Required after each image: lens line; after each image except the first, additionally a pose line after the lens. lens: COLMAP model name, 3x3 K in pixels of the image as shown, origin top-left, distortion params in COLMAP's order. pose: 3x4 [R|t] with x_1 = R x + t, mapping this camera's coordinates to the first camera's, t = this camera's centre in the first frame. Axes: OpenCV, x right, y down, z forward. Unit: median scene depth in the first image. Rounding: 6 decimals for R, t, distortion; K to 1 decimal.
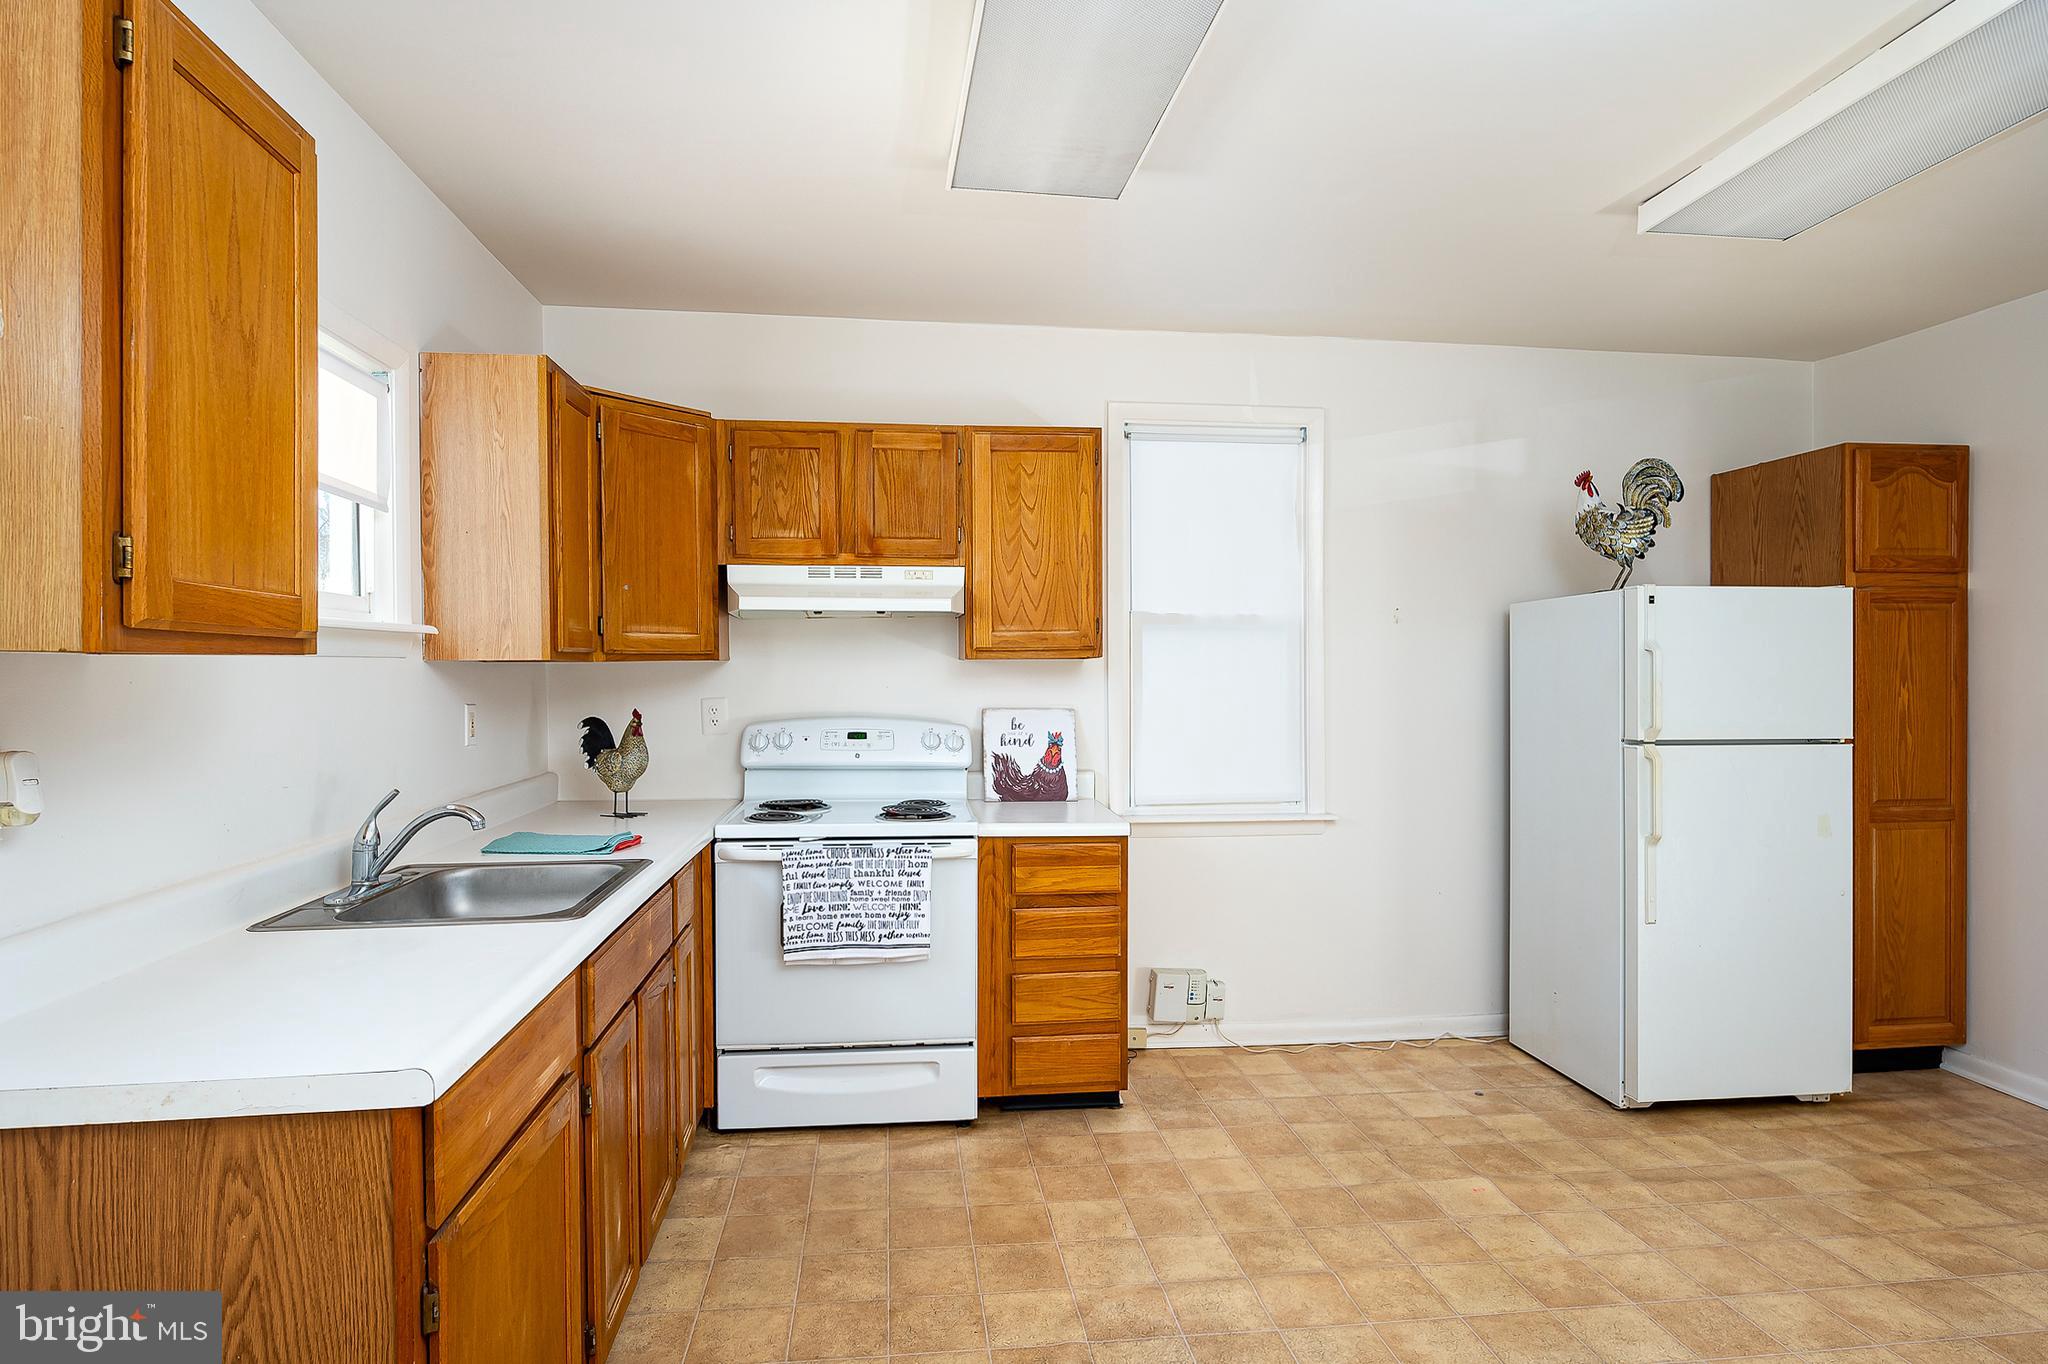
lens RADIAL K [[1097.9, 0, 1024.0], [0, 1097.9, 682.0], [0, 0, 1]] dist [-0.013810, 0.000043]
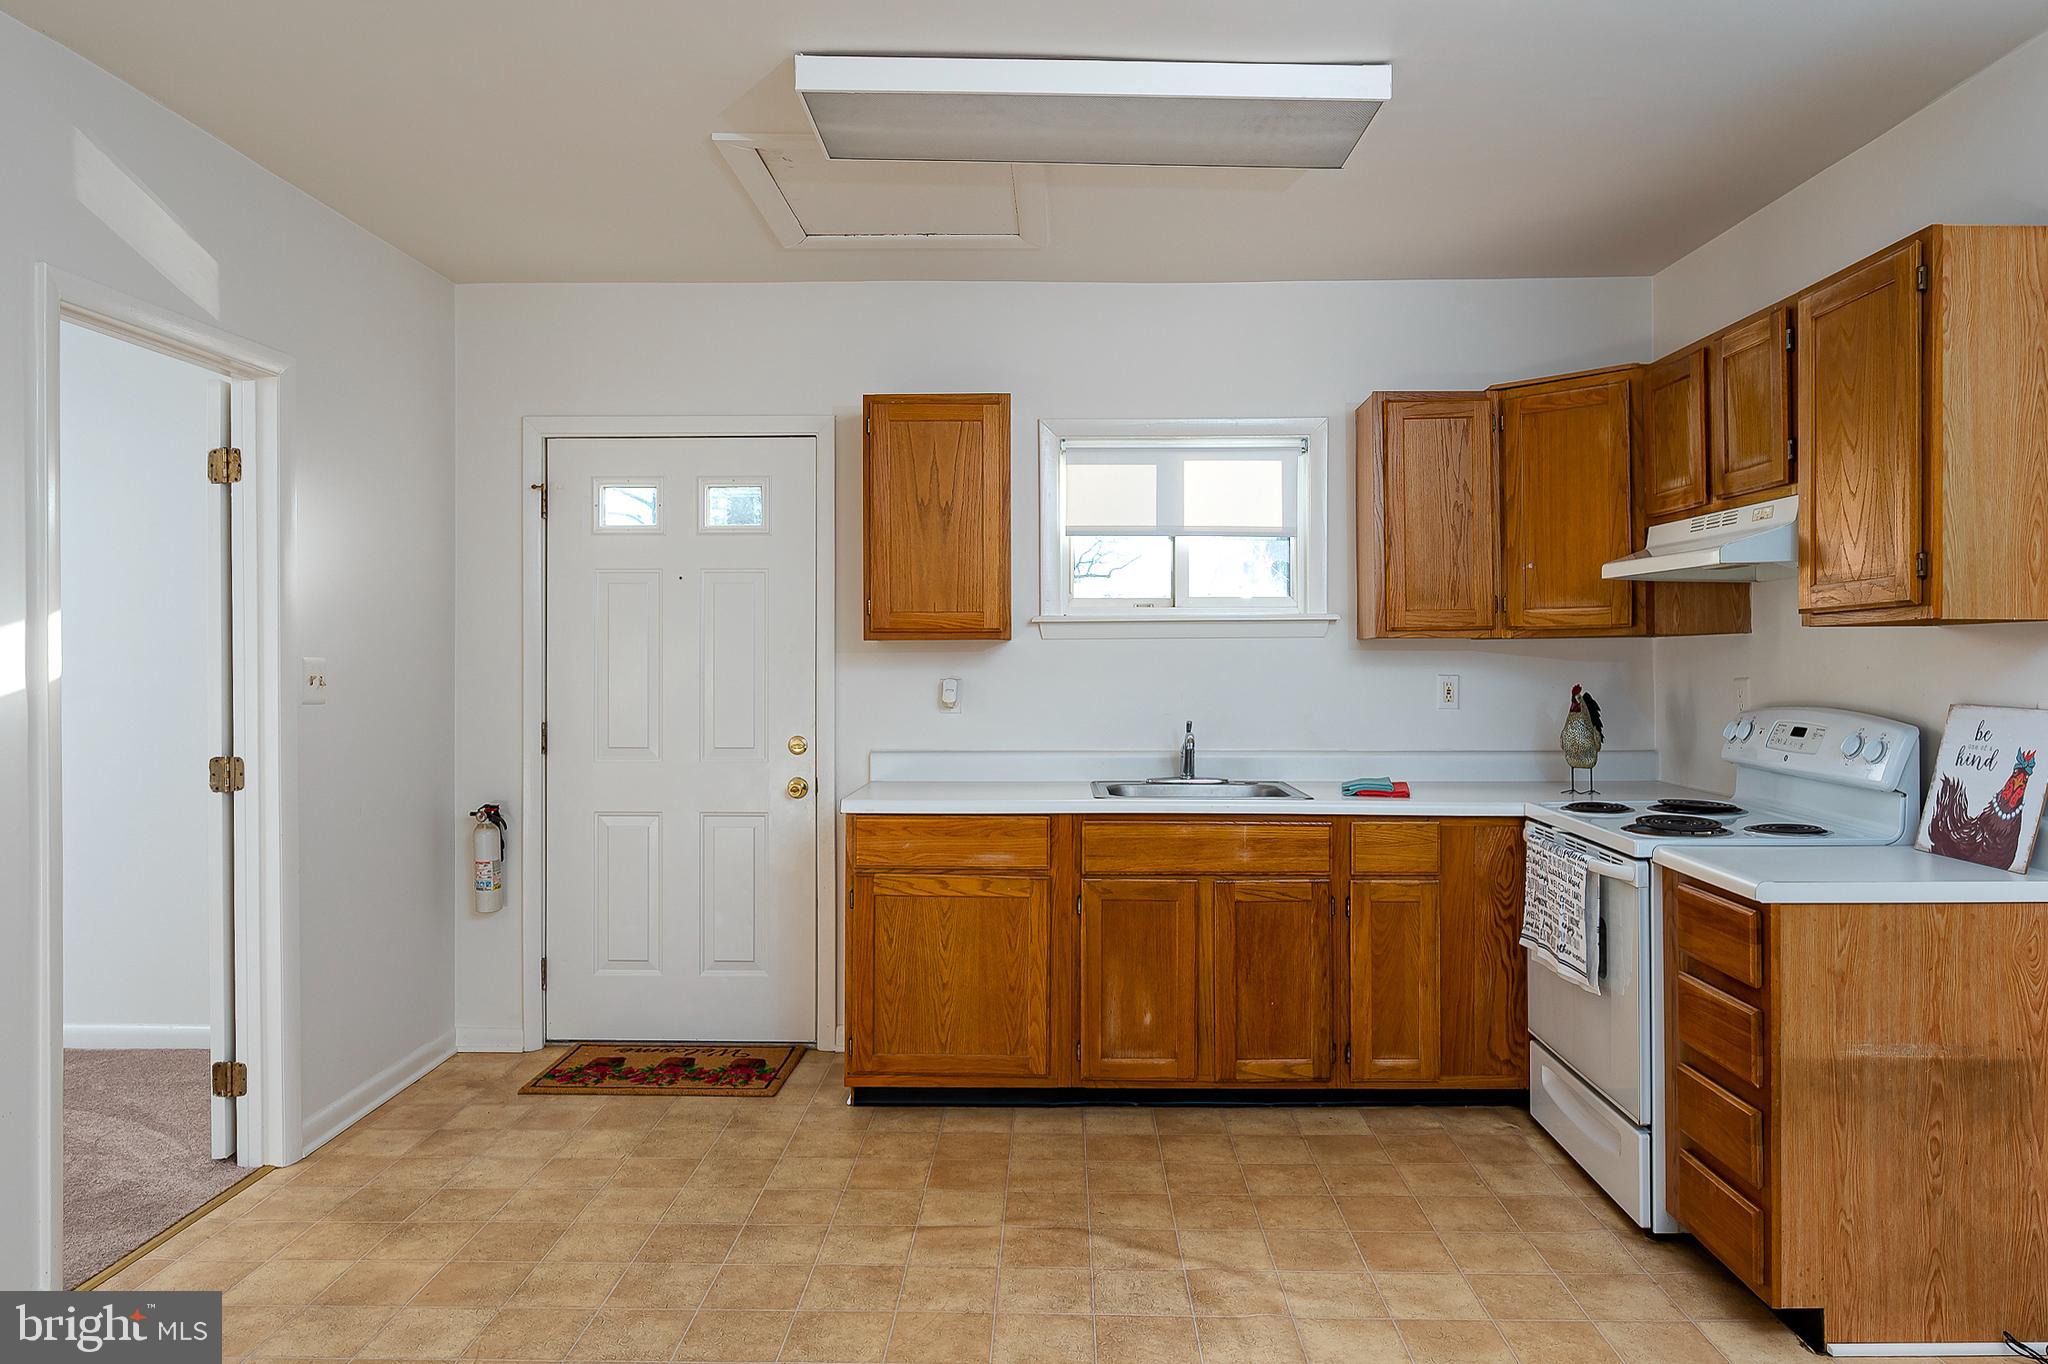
lens RADIAL K [[1353.1, 0, 1031.7], [0, 1353.1, 656.7], [0, 0, 1]] dist [-0.007528, 0.001722]
pose [[-0.147328, 0.001718, -0.989086, 0.877570], [-0.008002, 0.999964, 0.002929, -0.000680], [0.989055, 0.008346, -0.147309, 0.656038]]
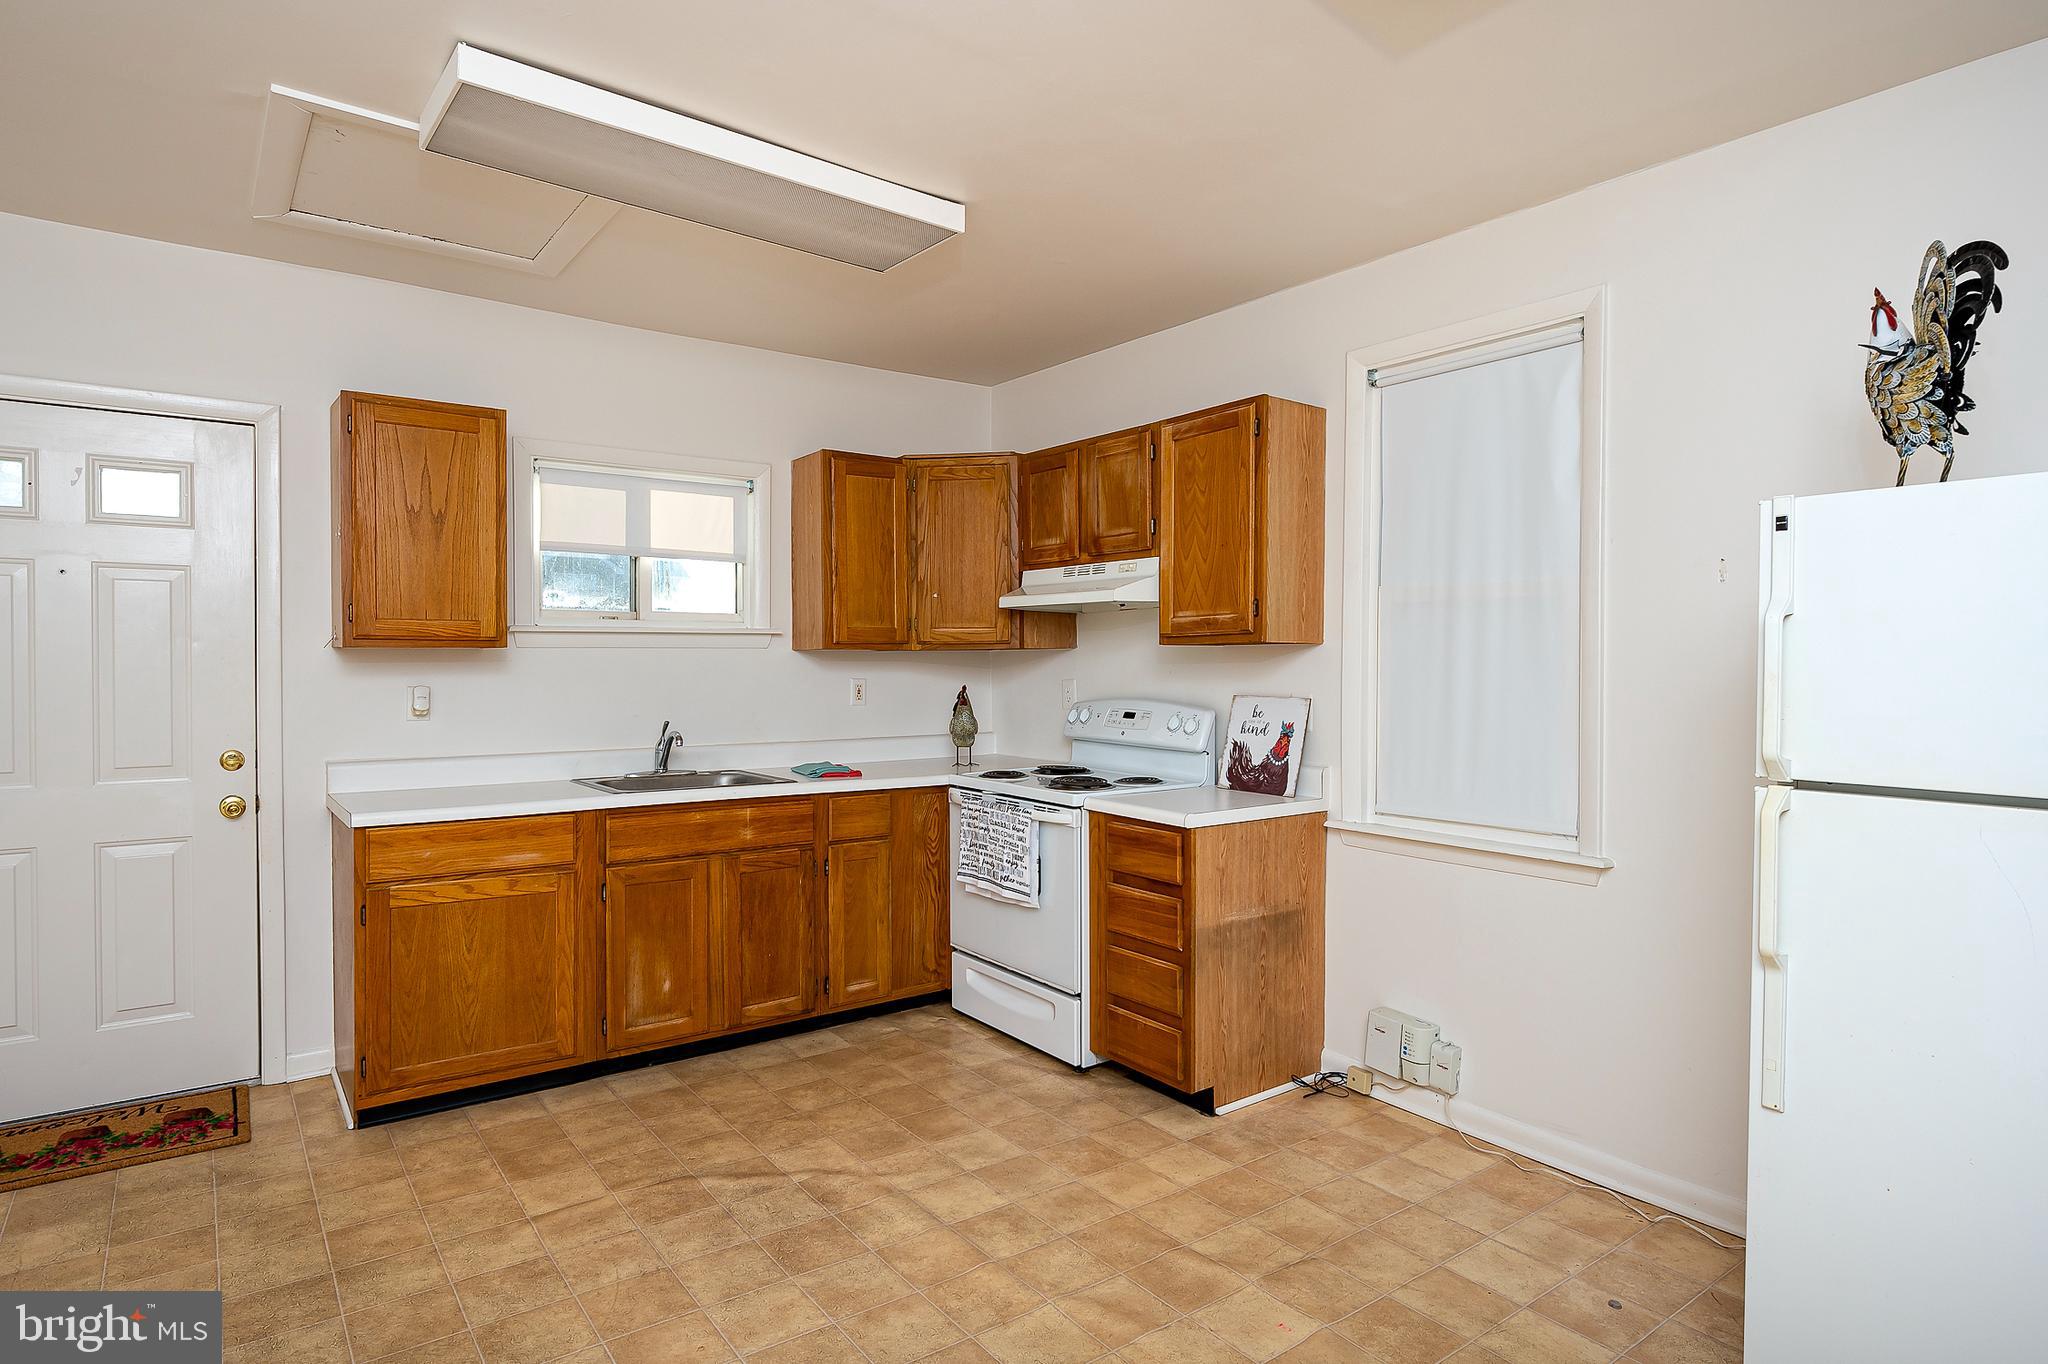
lens RADIAL K [[1129.5, 0, 1024.0], [0, 1129.5, 682.0], [0, 0, 1]] dist [-0.002885, 0.000115]
pose [[0.489342, 0.017073, -0.871925, 0.834301], [-0.009727, 0.999853, 0.014119, 0.000053], [0.872038, 0.001572, 0.489436, 0.370048]]
